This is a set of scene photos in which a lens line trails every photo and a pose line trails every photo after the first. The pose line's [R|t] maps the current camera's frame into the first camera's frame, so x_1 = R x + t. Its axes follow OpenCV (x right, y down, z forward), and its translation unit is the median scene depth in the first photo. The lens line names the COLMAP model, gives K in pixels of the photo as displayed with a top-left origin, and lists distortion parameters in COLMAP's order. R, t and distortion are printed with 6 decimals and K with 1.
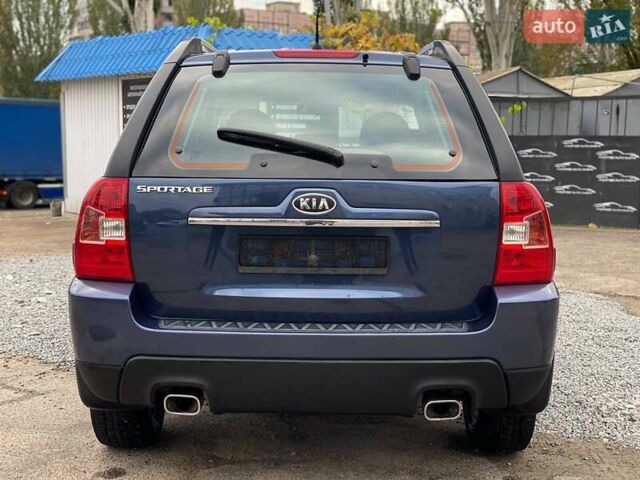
lens RADIAL K [[952.1, 0, 320.0], [0, 952.1, 240.0], [0, 0, 1]] dist [0.154806, 0.039328]
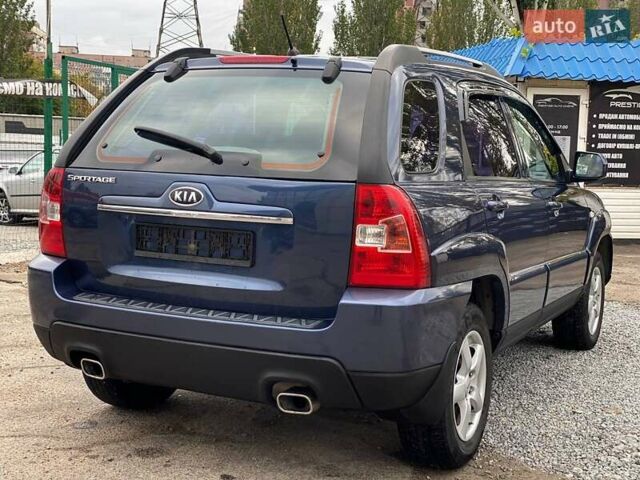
lens RADIAL K [[952.1, 0, 320.0], [0, 952.1, 240.0], [0, 0, 1]] dist [0.154806, 0.039328]
pose [[0.896004, 0.062662, -0.439601, 0.595359], [-0.068933, 0.997620, 0.001704, -0.000898], [0.438662, 0.028776, 0.898191, 0.088280]]
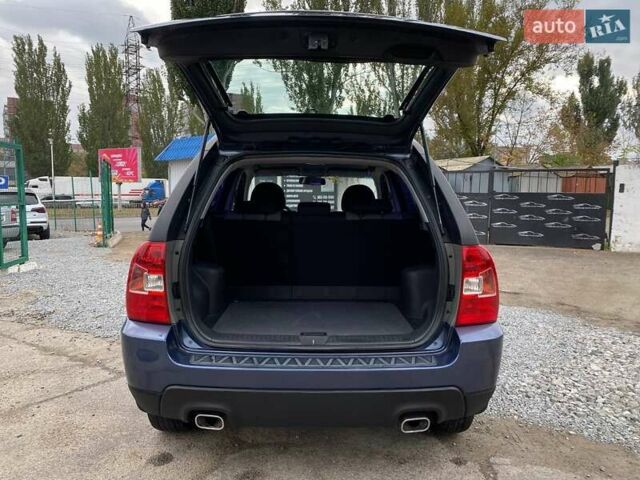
lens RADIAL K [[489.6, 0, 320.0], [0, 489.6, 240.0], [0, 0, 1]] dist [0.028306, -0.002317]
pose [[0.999764, 0.002068, 0.021628, -0.013248], [-0.001997, 0.999993, -0.003299, -0.065560], [-0.021635, 0.003255, 0.999761, 0.353672]]
